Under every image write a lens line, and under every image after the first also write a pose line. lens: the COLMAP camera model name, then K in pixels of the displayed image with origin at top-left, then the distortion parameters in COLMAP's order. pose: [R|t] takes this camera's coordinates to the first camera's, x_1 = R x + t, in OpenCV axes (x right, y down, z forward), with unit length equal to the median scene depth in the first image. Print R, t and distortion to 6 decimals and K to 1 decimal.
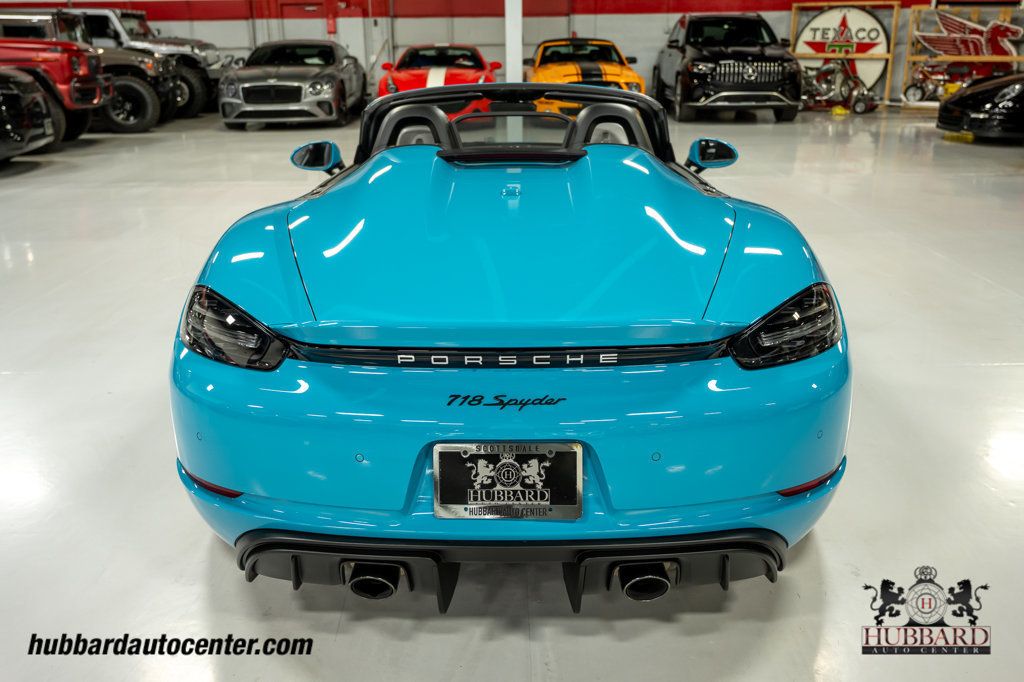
lens RADIAL K [[900.1, 0, 512.0], [0, 900.1, 341.0], [0, 0, 1]] dist [-0.005305, 0.000863]
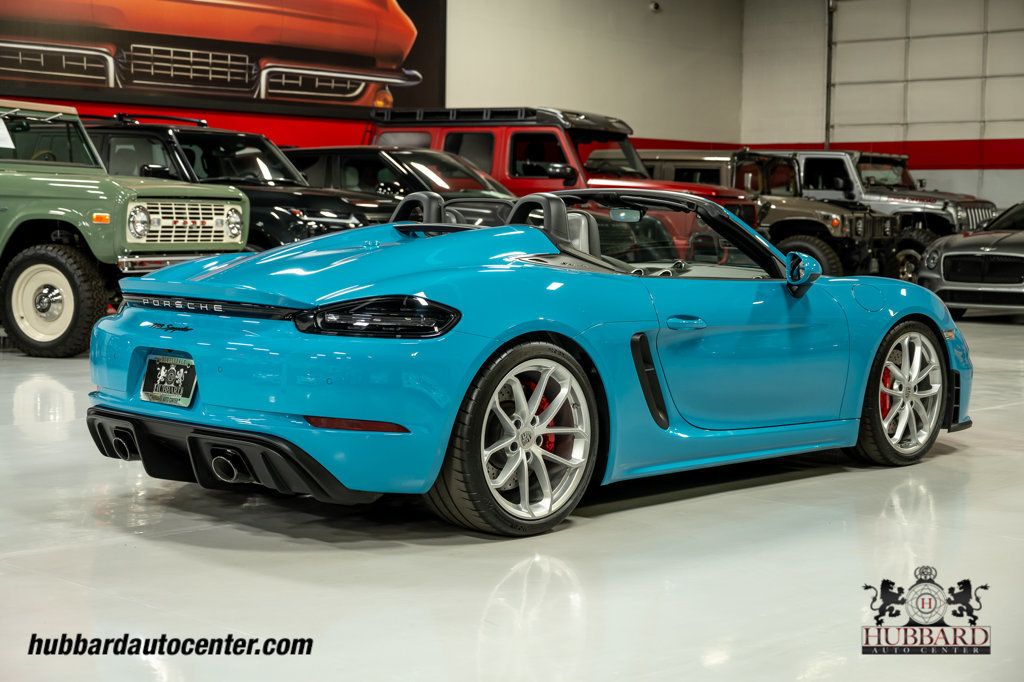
lens RADIAL K [[1720.7, 0, 512.0], [0, 1720.7, 341.0], [0, 0, 1]] dist [0.002209, 0.057350]
pose [[0.724578, 0.072237, -0.685396, 0.420016], [-0.241973, 0.957846, -0.154855, 0.068597], [0.645318, 0.278051, 0.711514, -0.135611]]
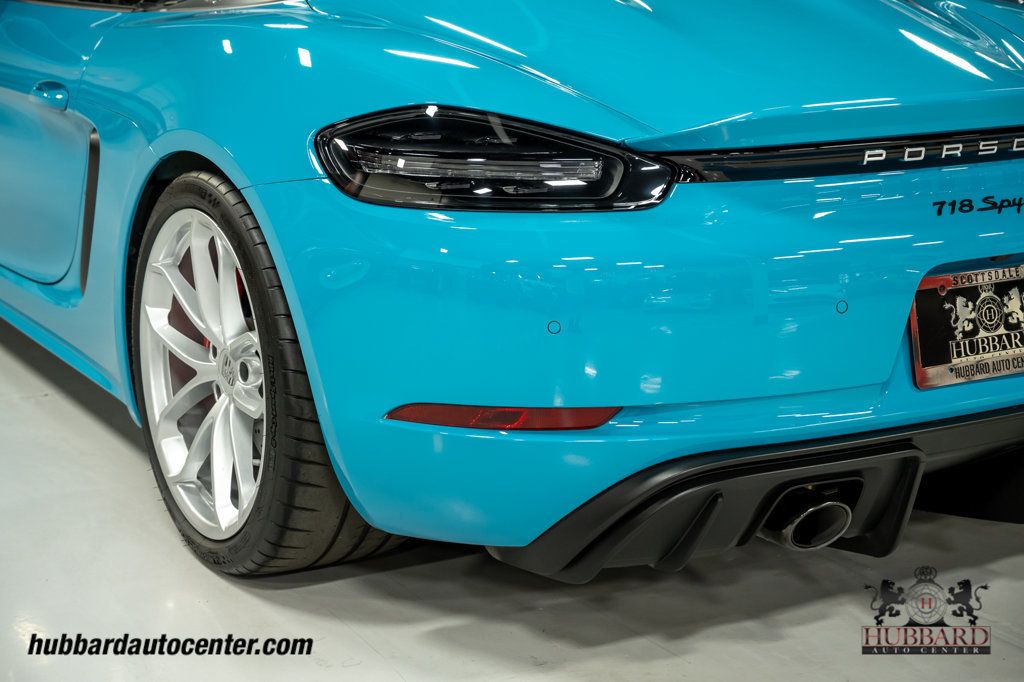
lens RADIAL K [[1905.9, 0, 512.0], [0, 1905.9, 341.0], [0, 0, 1]] dist [0.021225, -0.100253]
pose [[0.853025, -0.115655, 0.508893, -0.178645], [0.149244, 0.988471, -0.025521, 0.024888], [-0.500074, 0.097719, 0.860451, -0.016236]]
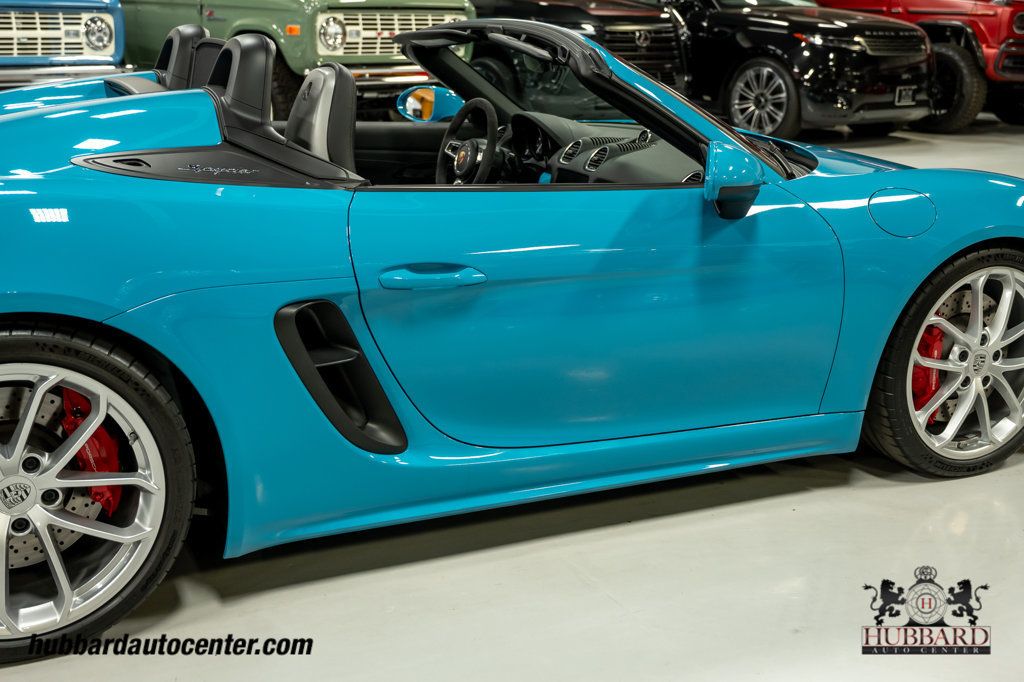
lens RADIAL K [[1242.0, 0, 512.0], [0, 1242.0, 341.0], [0, 0, 1]] dist [0.006402, 0.015478]
pose [[0.431235, 0.259035, -0.864256, 0.282599], [-0.311009, 0.941868, 0.127114, -0.060543], [0.846941, 0.213976, 0.486728, 0.203496]]
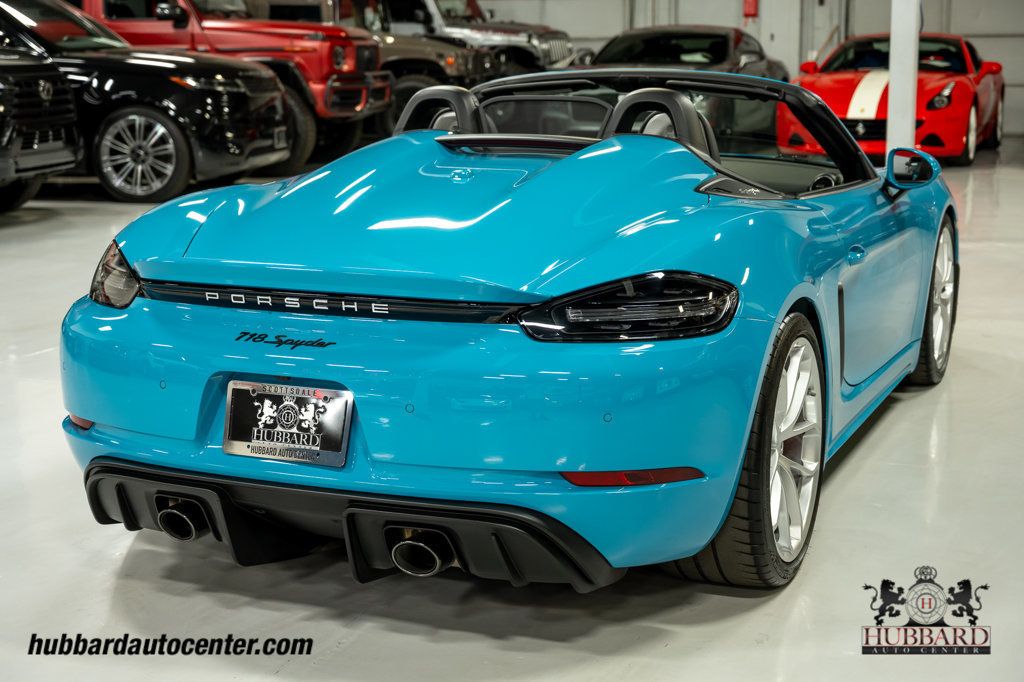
lens RADIAL K [[1616.8, 0, 512.0], [0, 1616.8, 341.0], [0, 0, 1]] dist [0.018018, 0.010593]
pose [[0.920642, 0.076377, -0.382865, 0.152689], [-0.126662, 0.986064, -0.107867, 0.037715], [0.369291, 0.147802, 0.917485, -0.100226]]
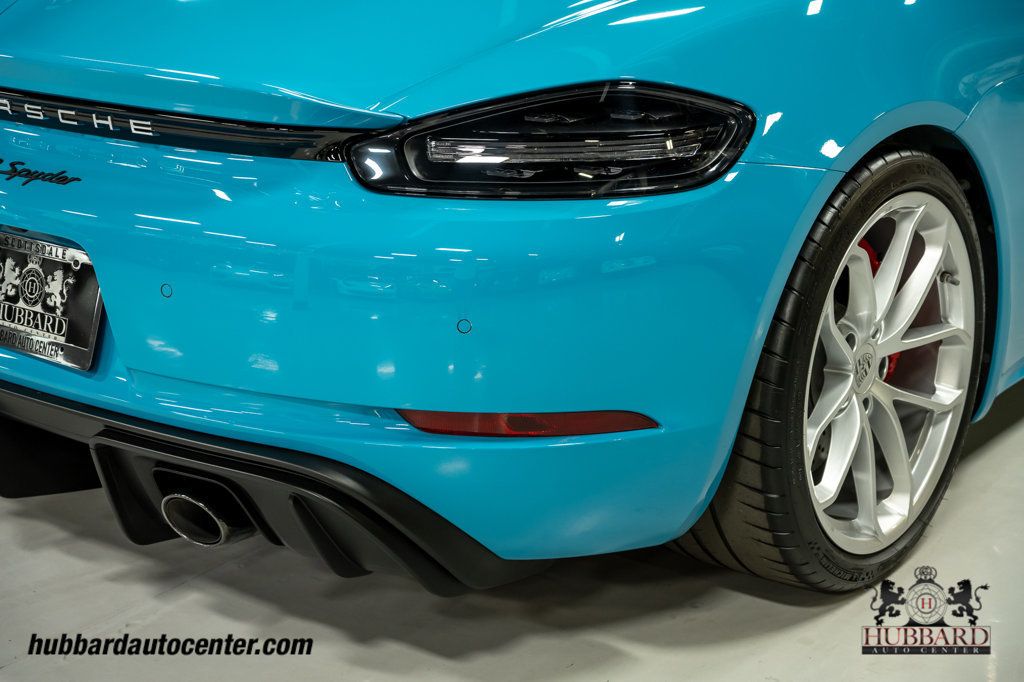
lens RADIAL K [[1905.9, 0, 512.0], [0, 1905.9, 341.0], [0, 0, 1]] dist [0.021225, -0.100253]
pose [[0.794045, 0.180778, -0.580355, 0.182373], [-0.185604, 0.981263, 0.051714, 0.007900], [0.578830, 0.066653, 0.812720, 0.008971]]
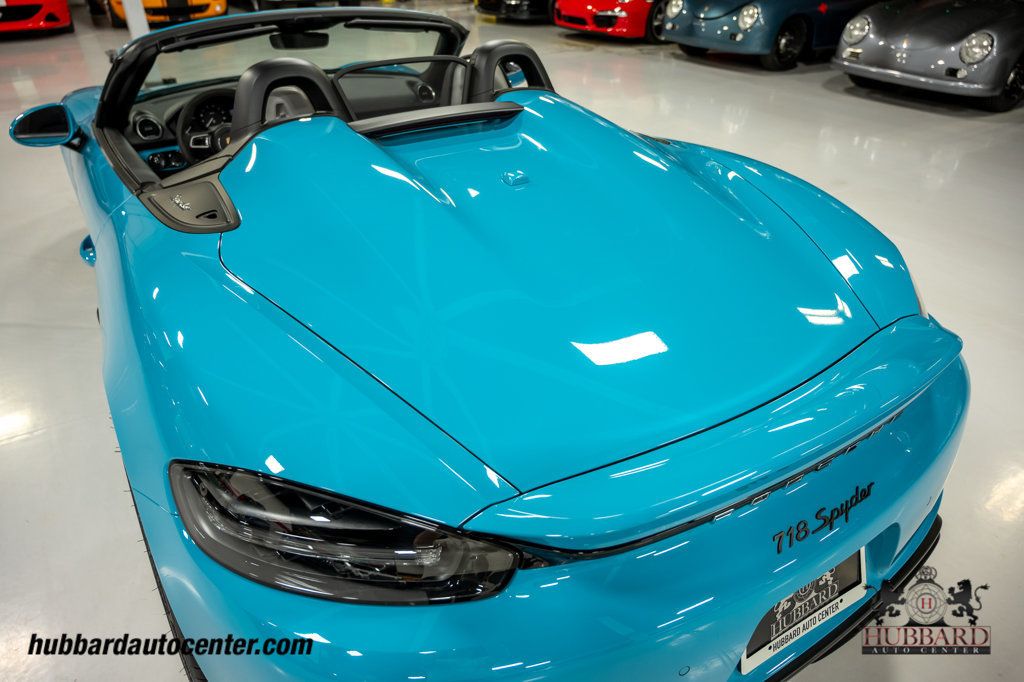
lens RADIAL K [[681.6, 0, 512.0], [0, 681.6, 341.0], [0, 0, 1]] dist [-0.002622, 0.000652]
pose [[0.838077, -0.278095, 0.469350, -0.072675], [0.169067, 0.950361, 0.261211, -0.042468], [-0.518693, -0.139563, 0.843492, 0.107779]]
